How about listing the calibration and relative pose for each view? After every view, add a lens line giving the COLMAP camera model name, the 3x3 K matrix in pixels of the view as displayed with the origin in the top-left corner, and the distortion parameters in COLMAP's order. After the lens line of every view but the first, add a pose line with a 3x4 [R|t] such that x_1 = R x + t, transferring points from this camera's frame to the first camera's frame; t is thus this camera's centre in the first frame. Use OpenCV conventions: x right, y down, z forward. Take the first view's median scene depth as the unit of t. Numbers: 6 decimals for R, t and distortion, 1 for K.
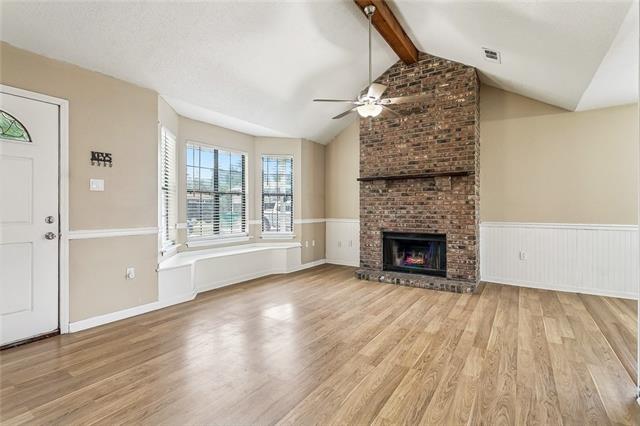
lens RADIAL K [[303.5, 0, 319.6], [0, 303.5, 212.7], [0, 0, 1]] dist [-0.000411, -0.000272]
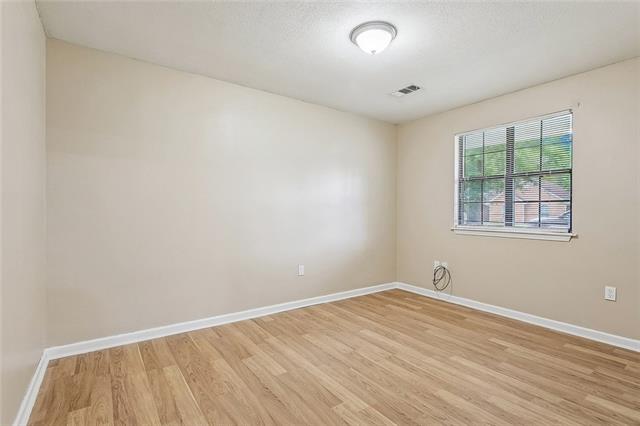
lens RADIAL K [[303.5, 0, 324.8], [0, 303.5, 213.5], [0, 0, 1]] dist [-0.000411, -0.000272]
pose [[-0.339493, 0.016056, -0.940471, 0.863958], [0.009388, 0.999862, 0.013681, -0.030252], [0.940562, -0.004185, -0.339597, 1.289524]]
